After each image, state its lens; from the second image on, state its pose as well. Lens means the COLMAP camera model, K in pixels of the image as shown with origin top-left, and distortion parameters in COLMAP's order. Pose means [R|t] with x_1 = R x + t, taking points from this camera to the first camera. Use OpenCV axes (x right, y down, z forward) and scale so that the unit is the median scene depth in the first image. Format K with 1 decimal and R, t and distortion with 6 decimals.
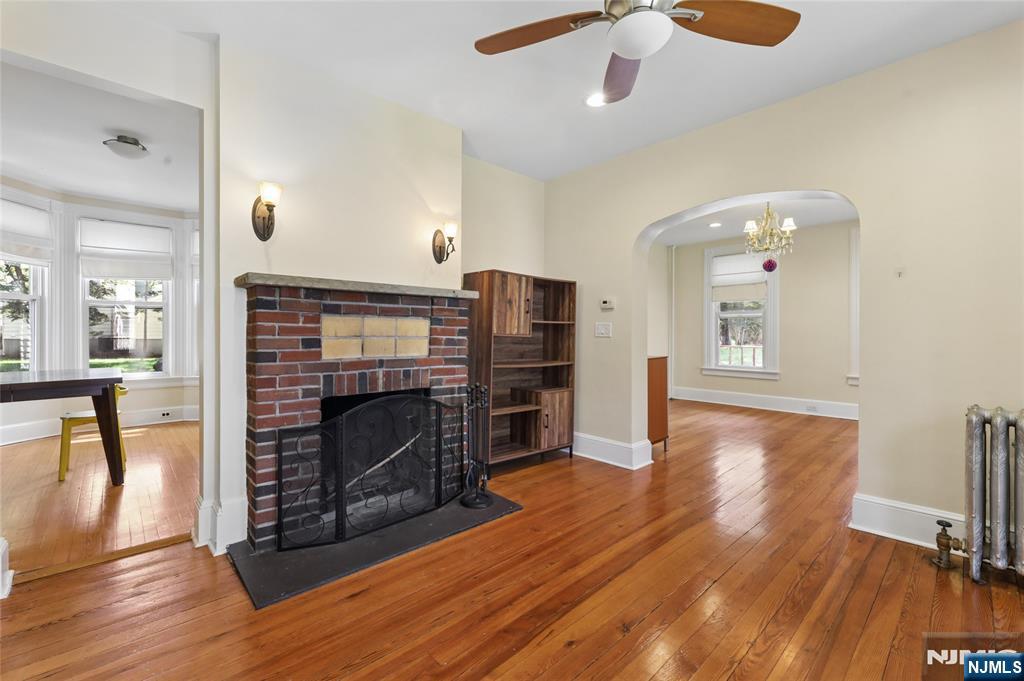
lens RADIAL K [[424.2, 0, 506.7], [0, 424.2, 331.2], [0, 0, 1]] dist [-0.001111, -0.000208]
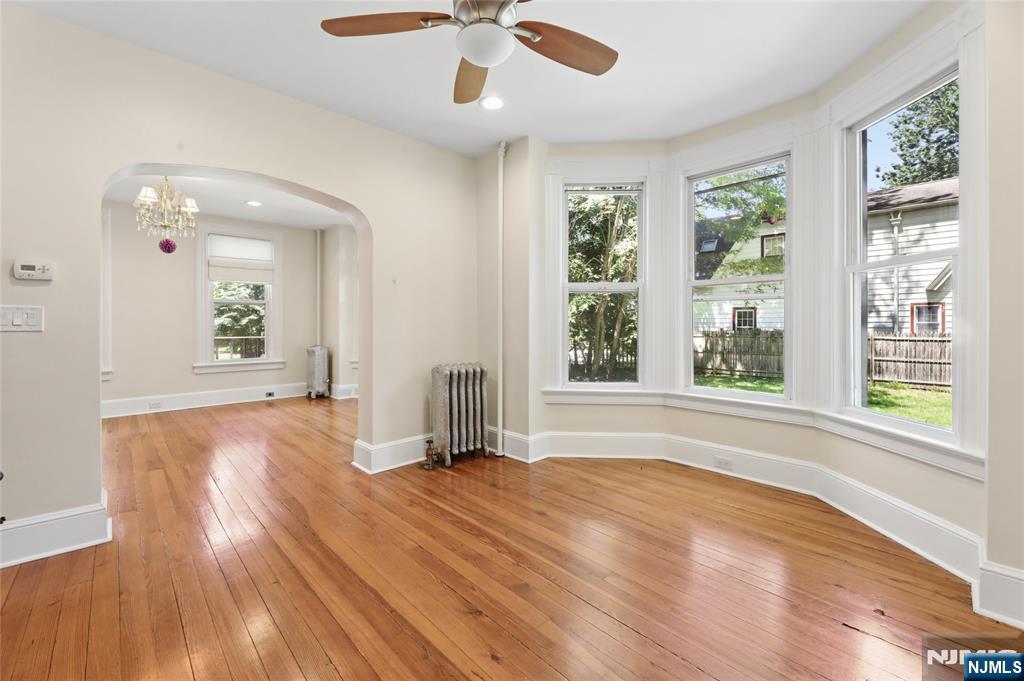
lens RADIAL K [[433.0, 0, 491.8], [0, 433.0, 322.5], [0, 0, 1]] dist [-0.000941, -0.000062]
pose [[0.010737, -0.002412, 0.999939, -0.588645], [0.000289, 0.999997, 0.002409, 0.001843], [-0.999942, 0.000263, 0.010737, 0.740407]]
